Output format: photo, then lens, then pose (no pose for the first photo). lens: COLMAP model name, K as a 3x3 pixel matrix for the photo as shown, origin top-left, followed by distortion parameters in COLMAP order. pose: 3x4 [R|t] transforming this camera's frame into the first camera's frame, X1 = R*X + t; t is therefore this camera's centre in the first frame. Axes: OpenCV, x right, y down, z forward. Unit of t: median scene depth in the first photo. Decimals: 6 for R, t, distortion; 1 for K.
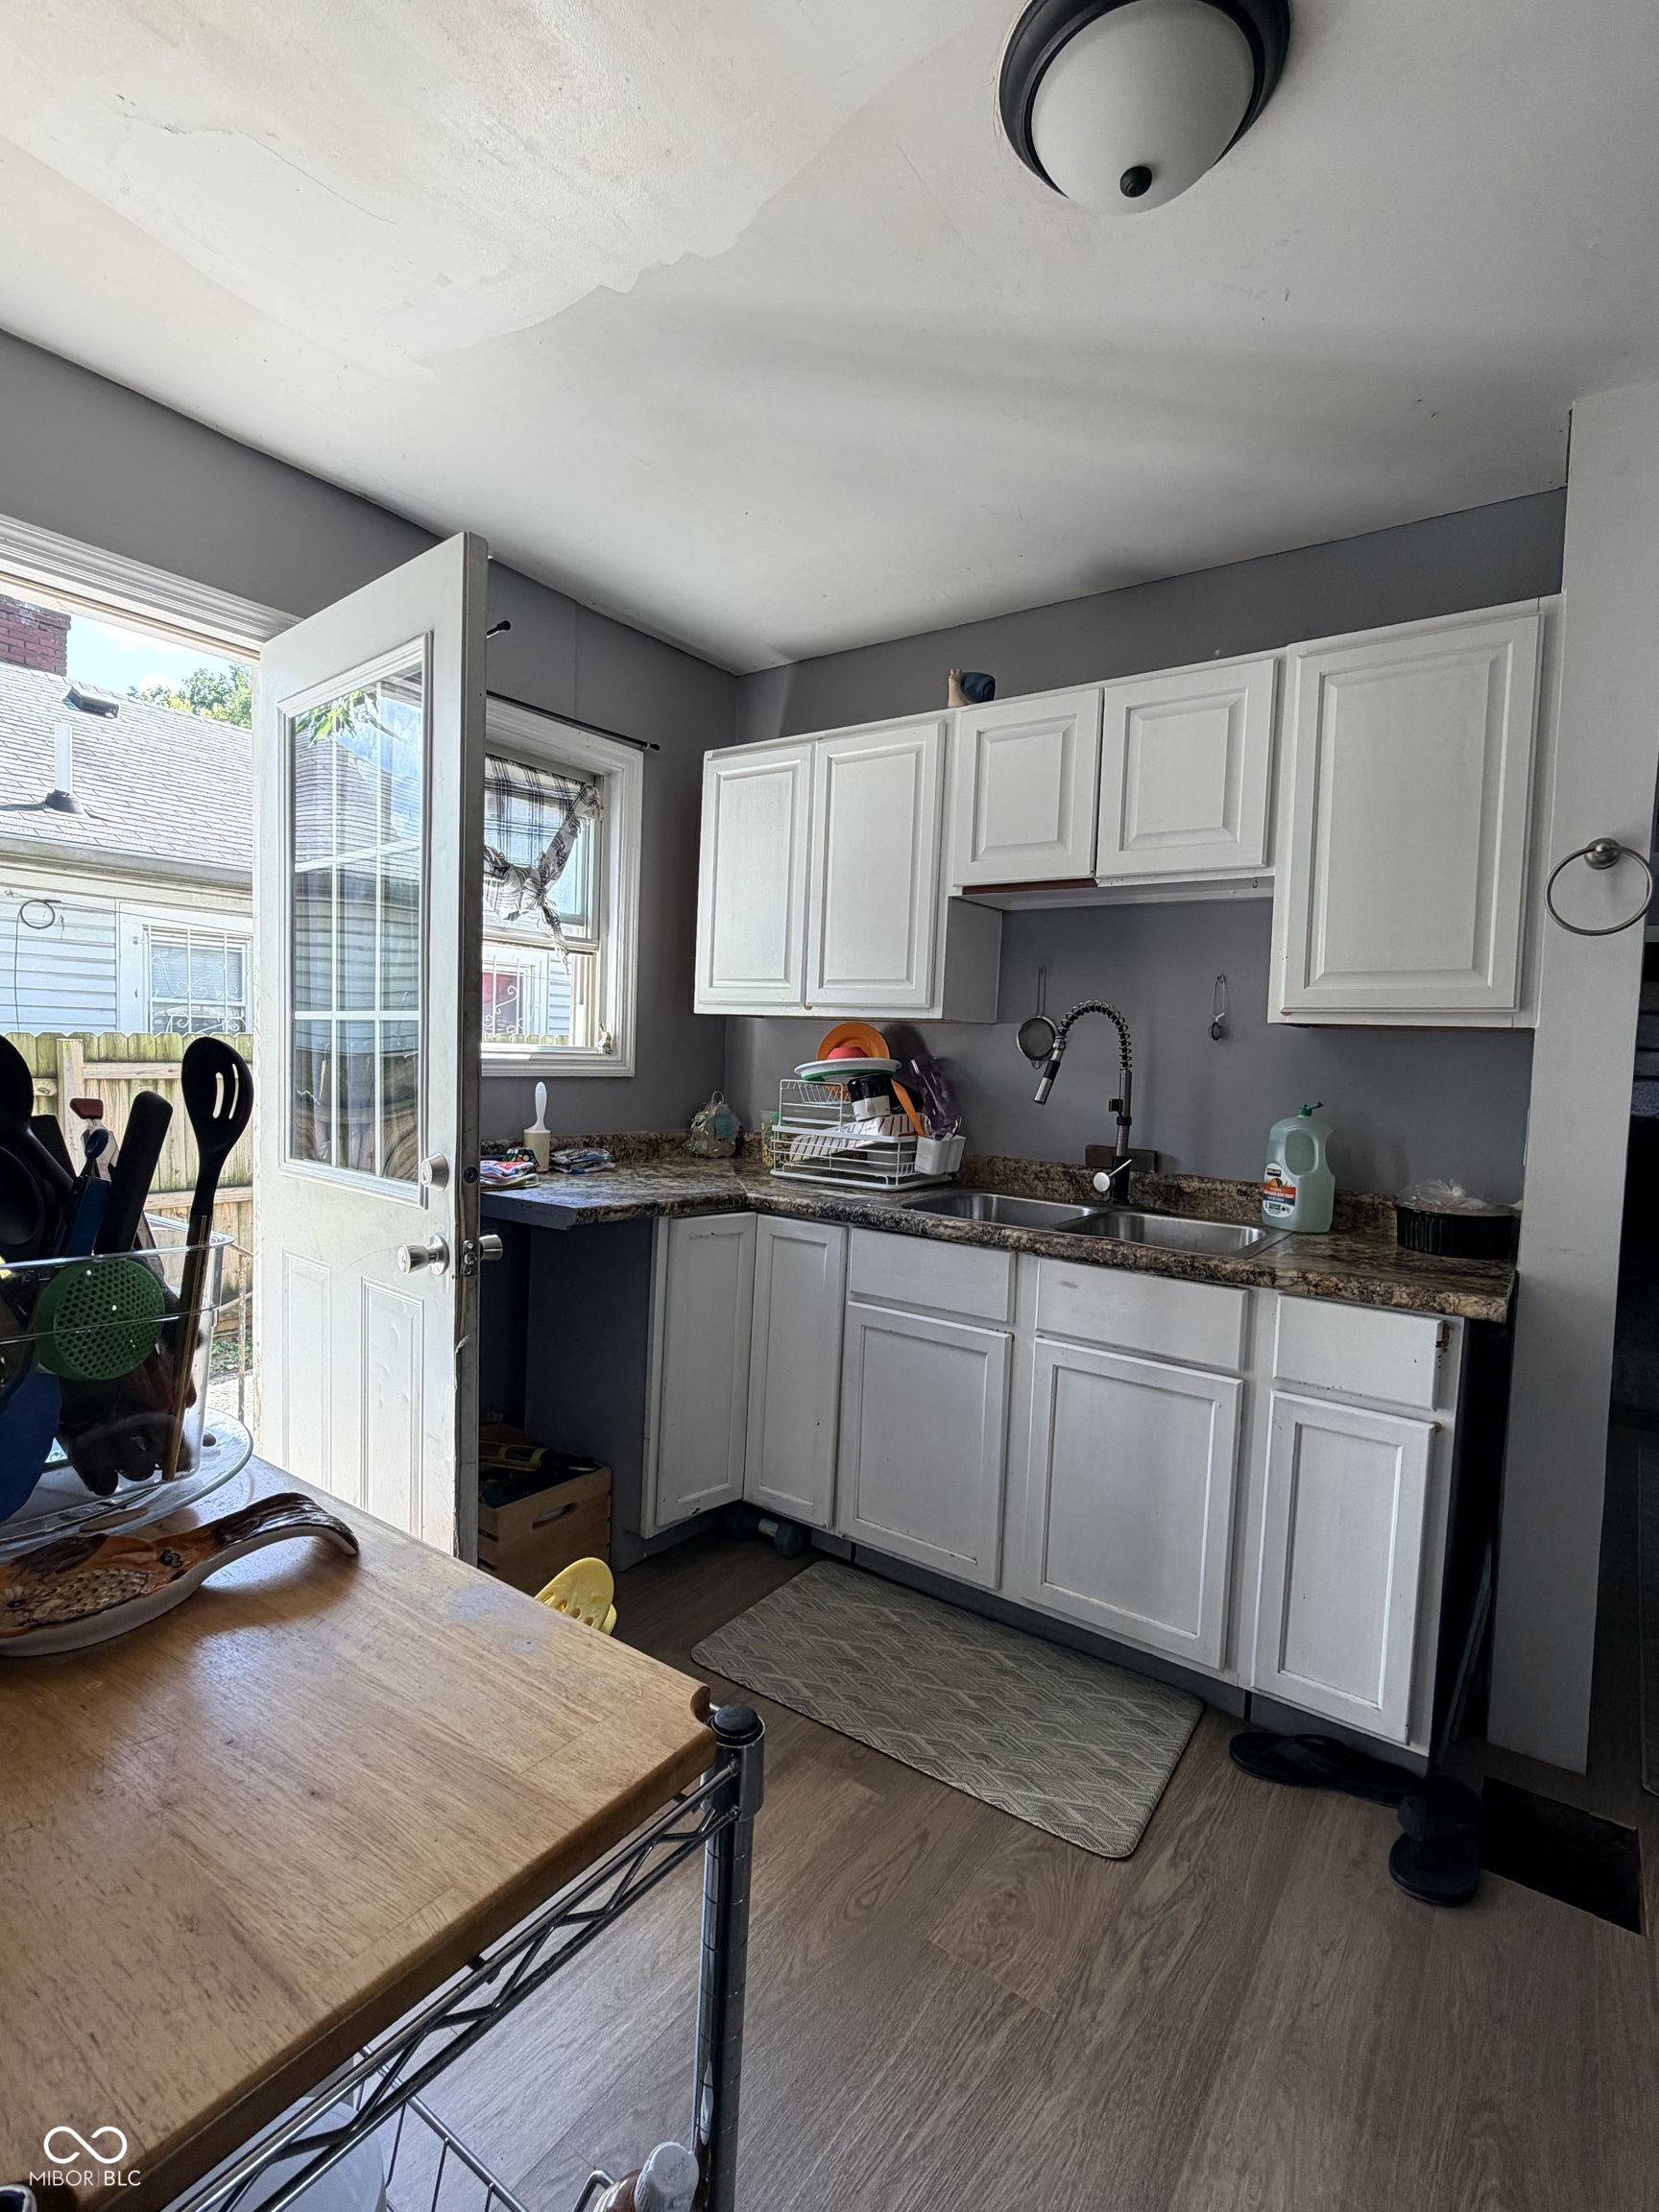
lens RADIAL K [[1036.5, 0, 830.4], [0, 1036.5, 1118.8], [0, 0, 1]] dist [0.000586, 0.000292]
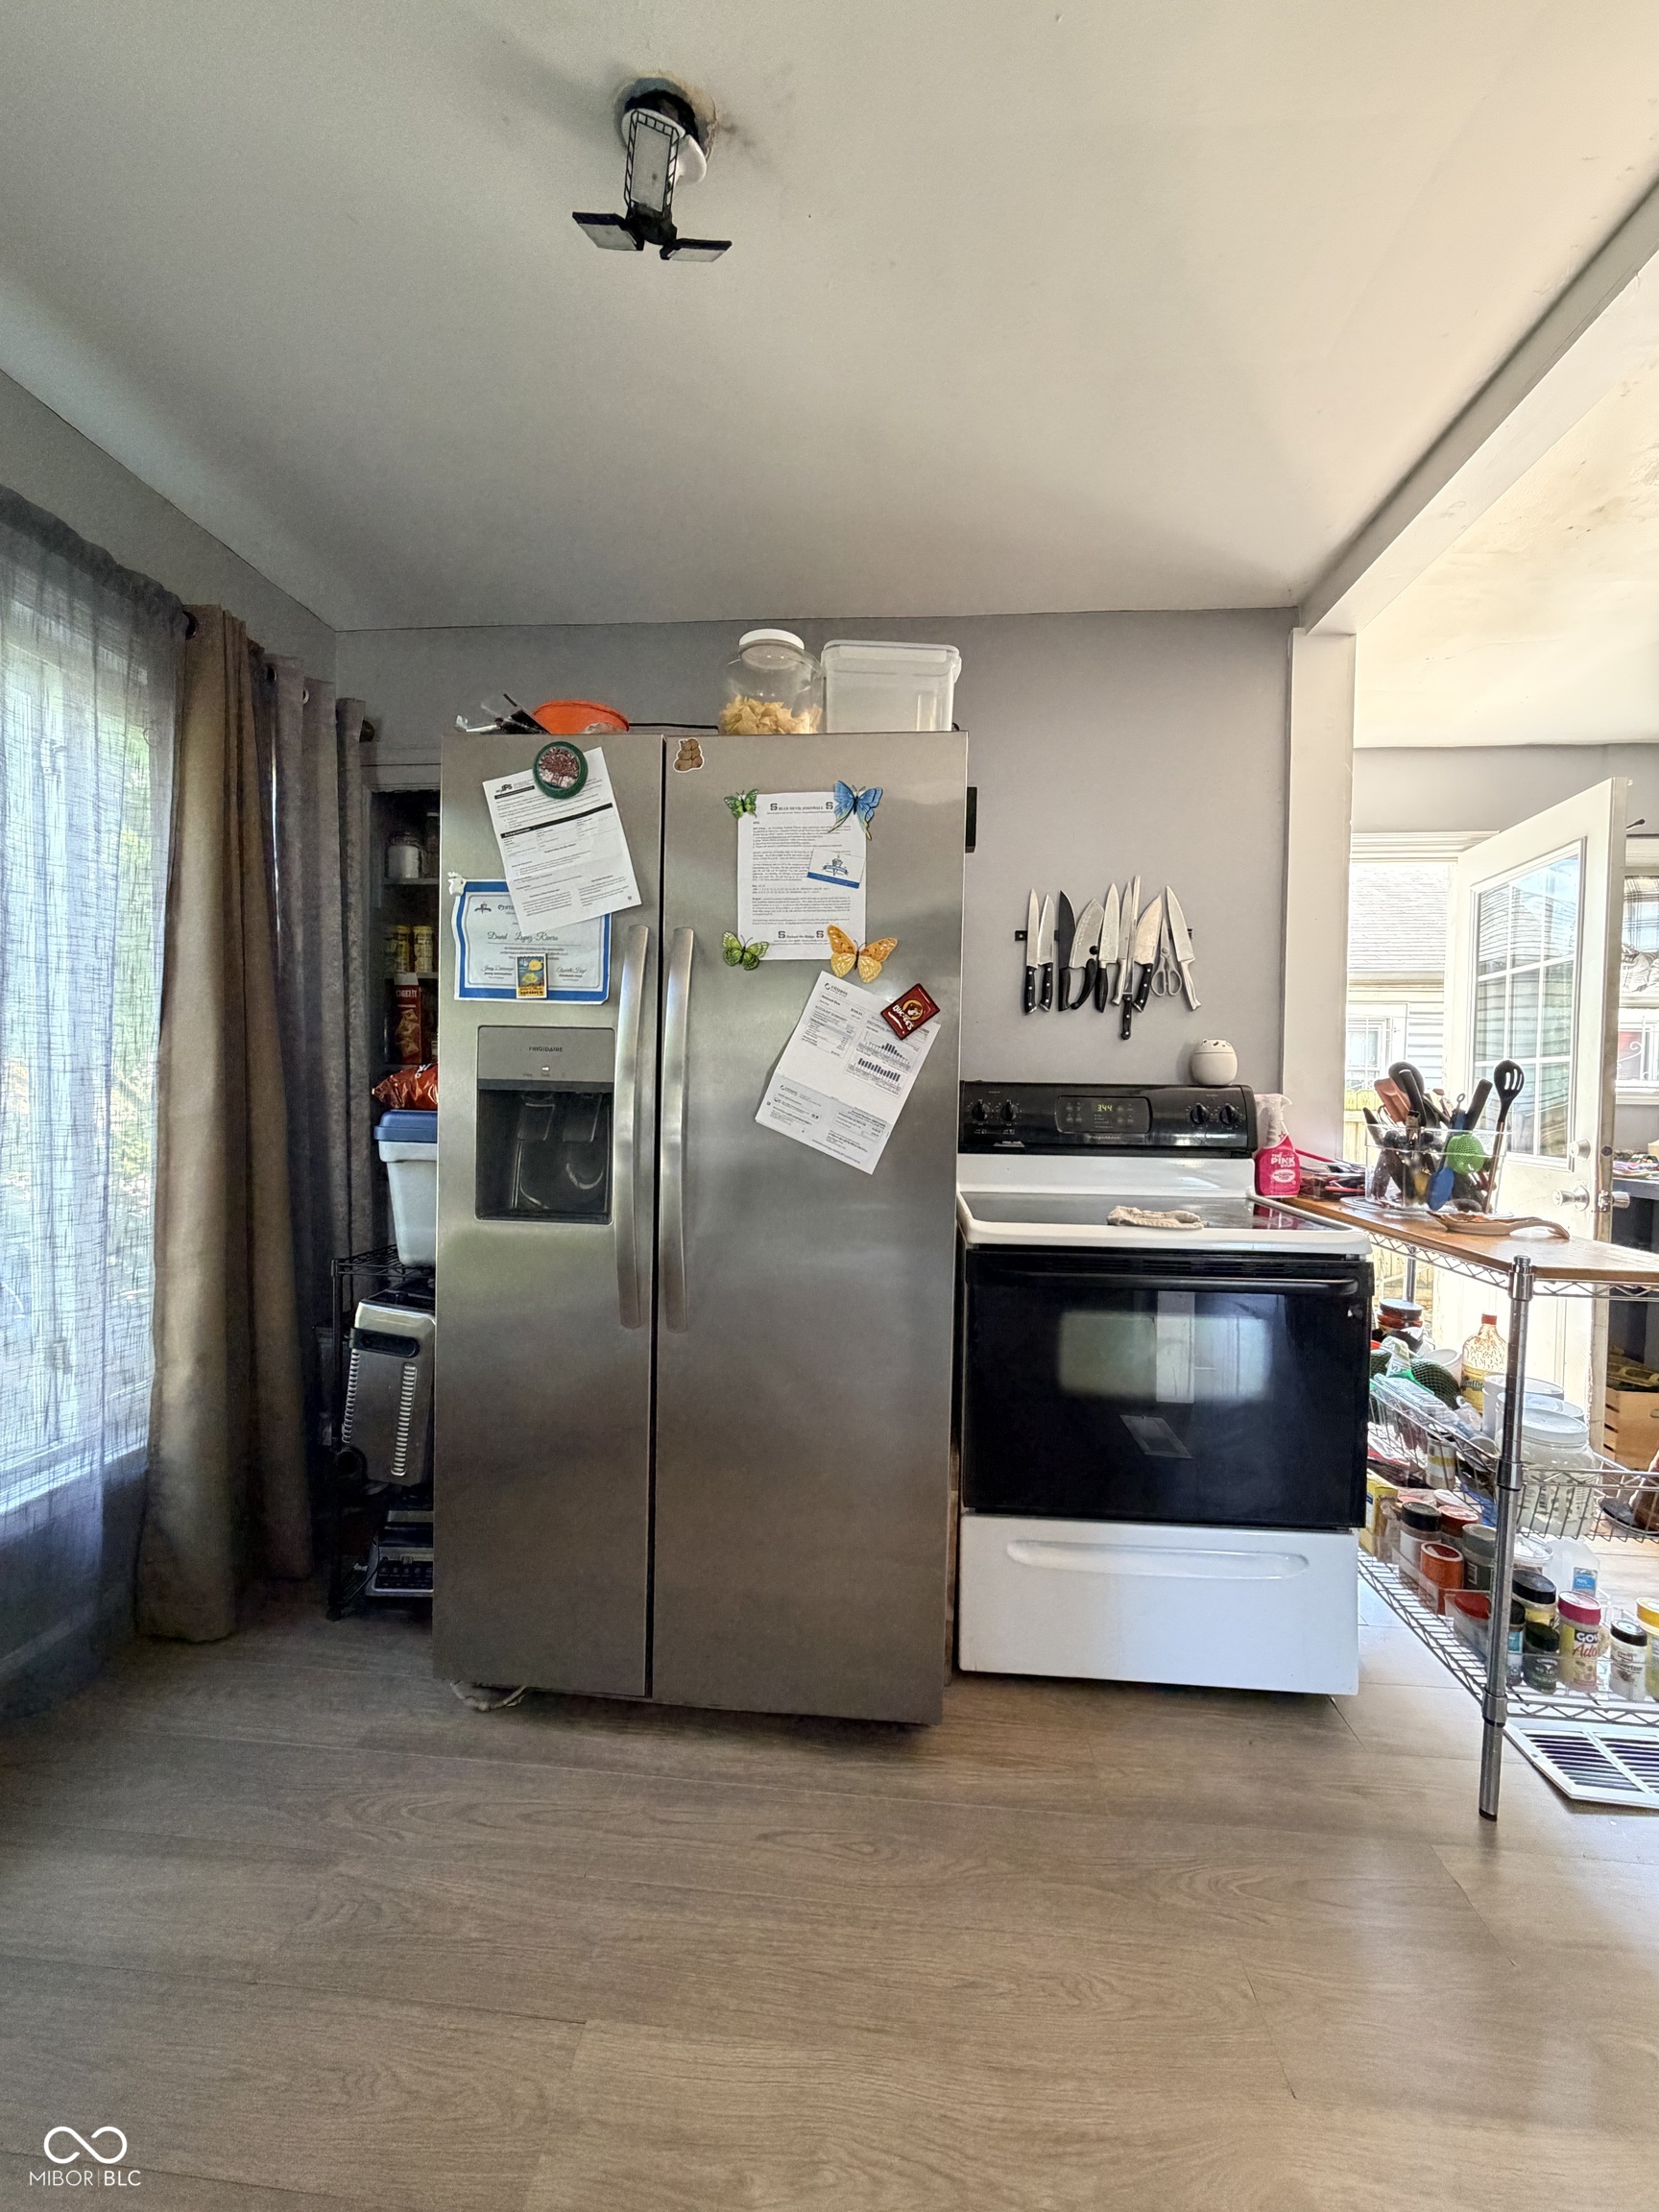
lens RADIAL K [[882.5, 0, 831.1], [0, 882.5, 1109.7], [0, 0, 1]] dist [0.000718, -0.000294]
pose [[0.511703, -0.002984, -0.859157, 0.187364], [-0.056740, 0.997694, -0.037258, 0.087725], [0.857287, 0.067814, 0.510353, -0.637499]]
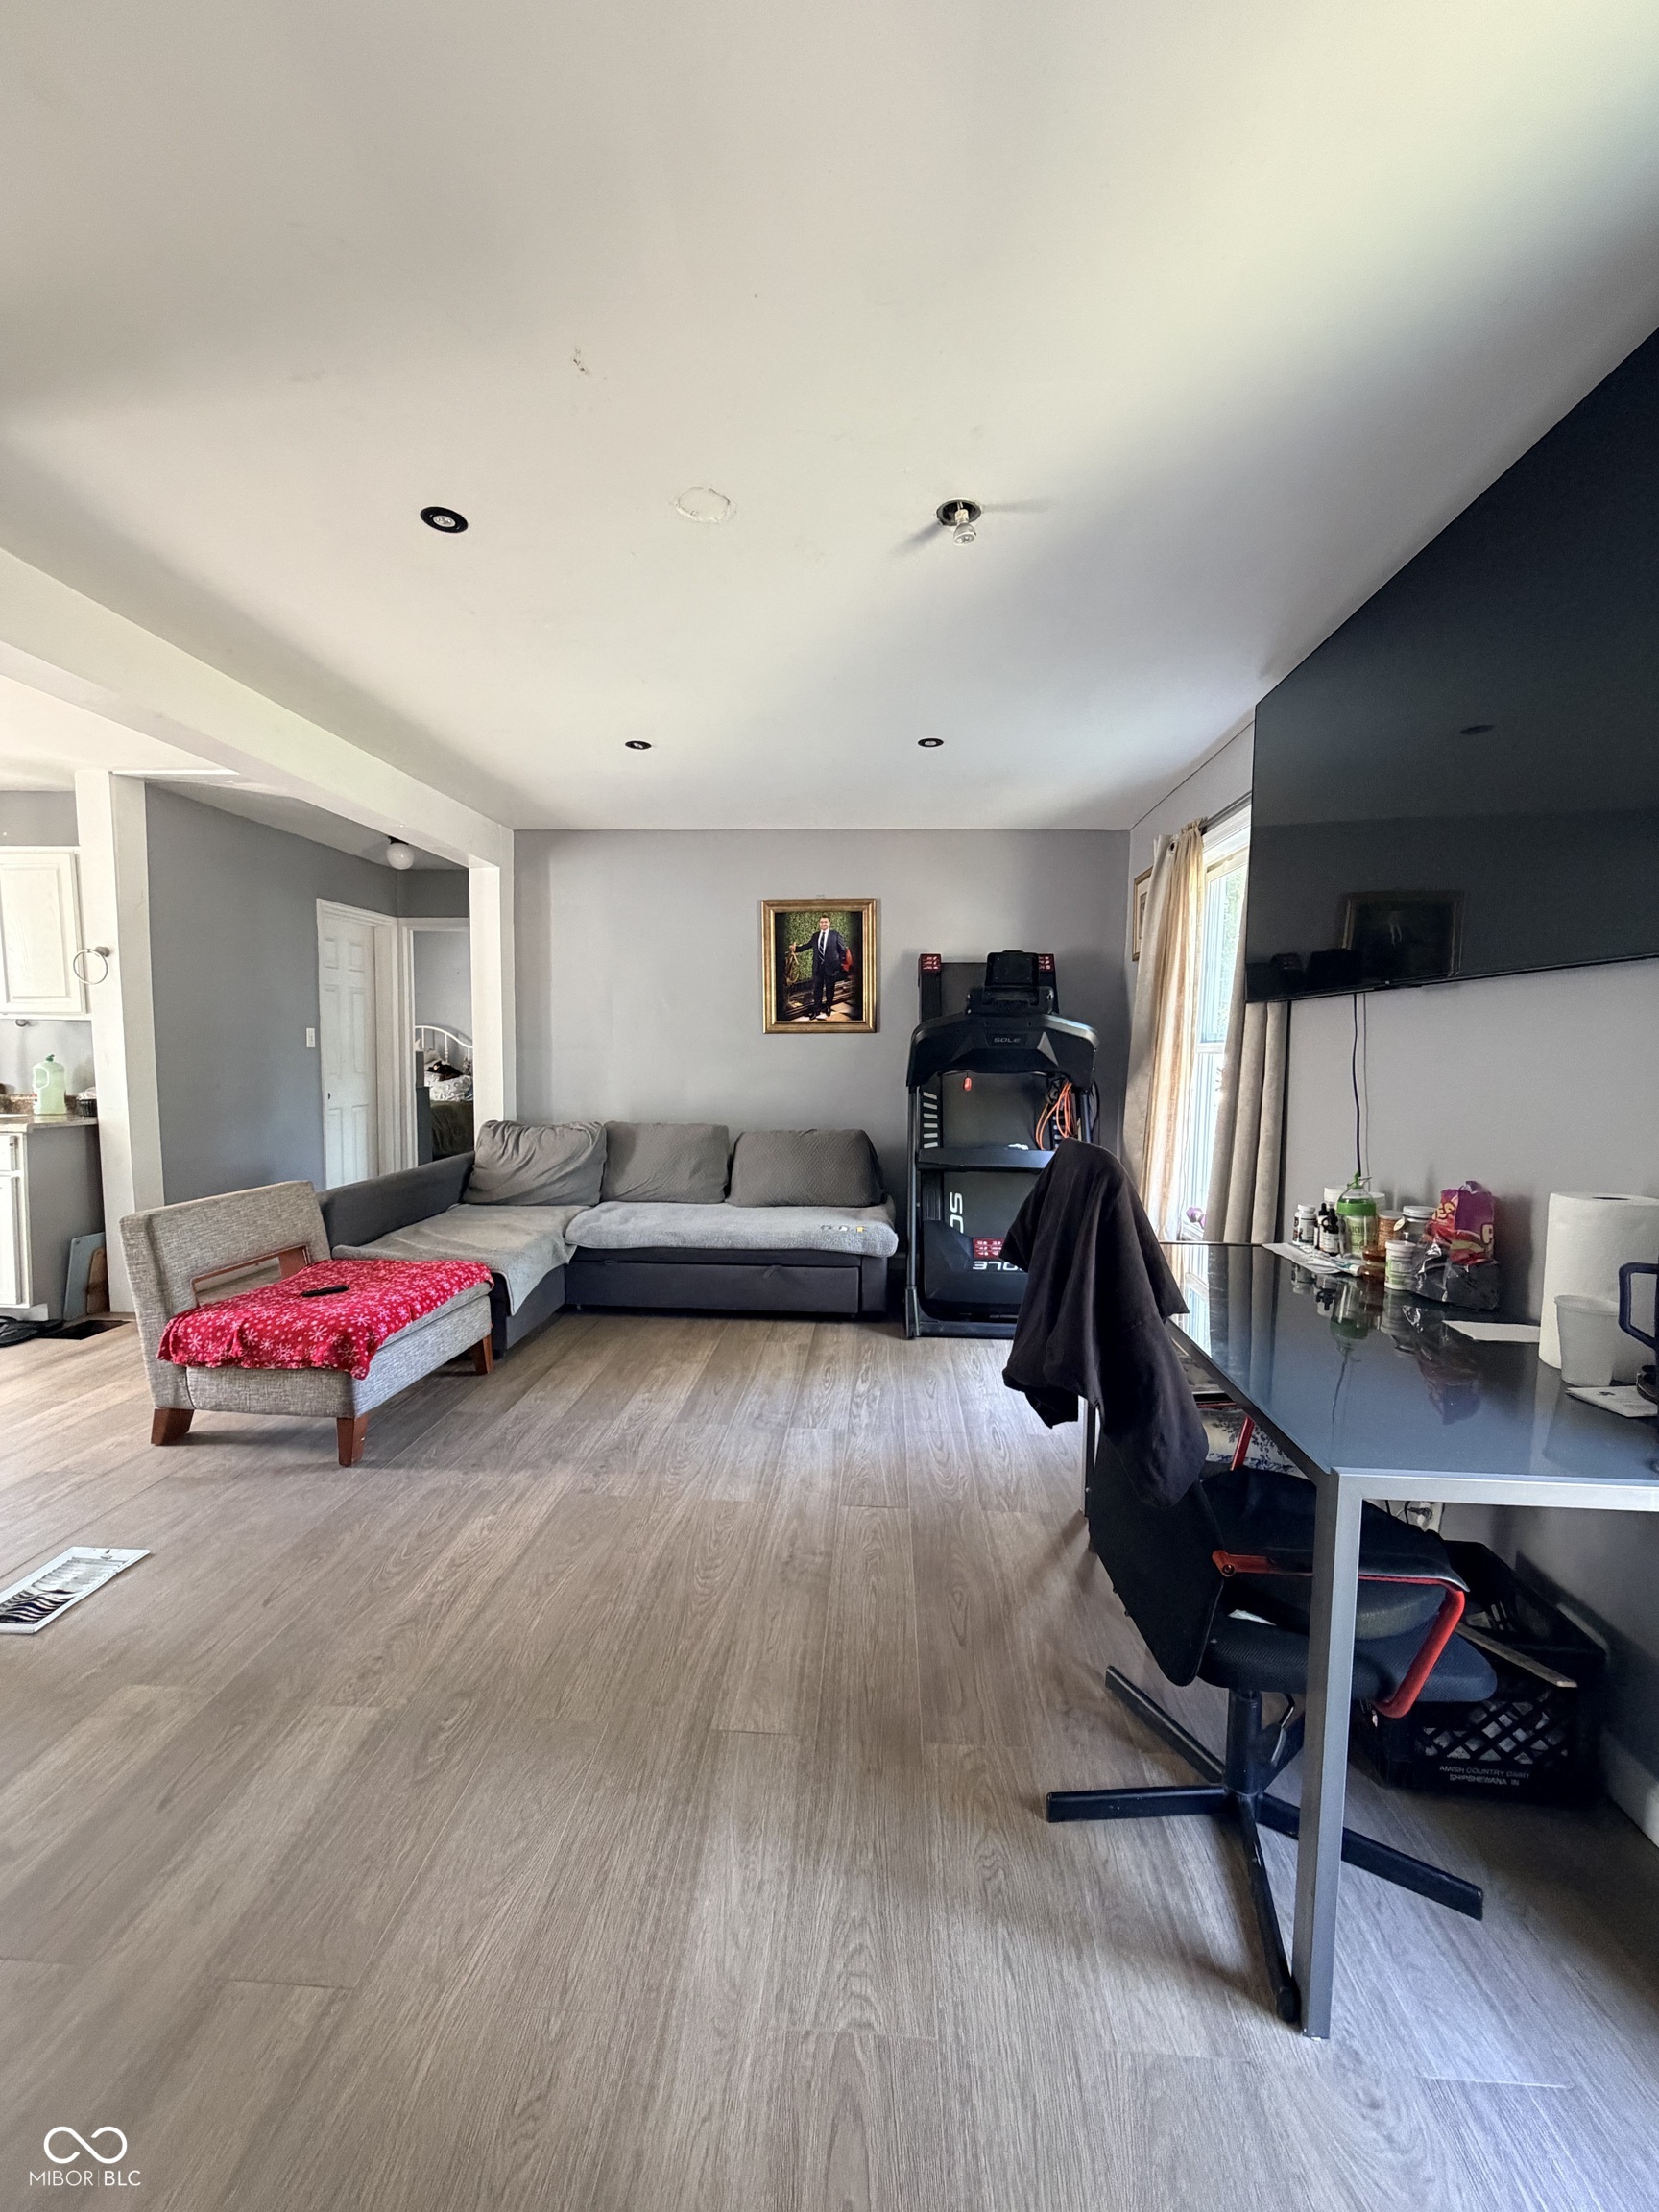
lens RADIAL K [[885.5, 0, 841.0], [0, 885.5, 1113.1], [0, 0, 1]] dist [-0.000677, -0.000187]
pose [[0.843730, -0.068271, 0.532408, 0.906888], [0.055011, 0.997654, 0.040753, 0.127332], [-0.533941, -0.005096, 0.845506, -1.518485]]
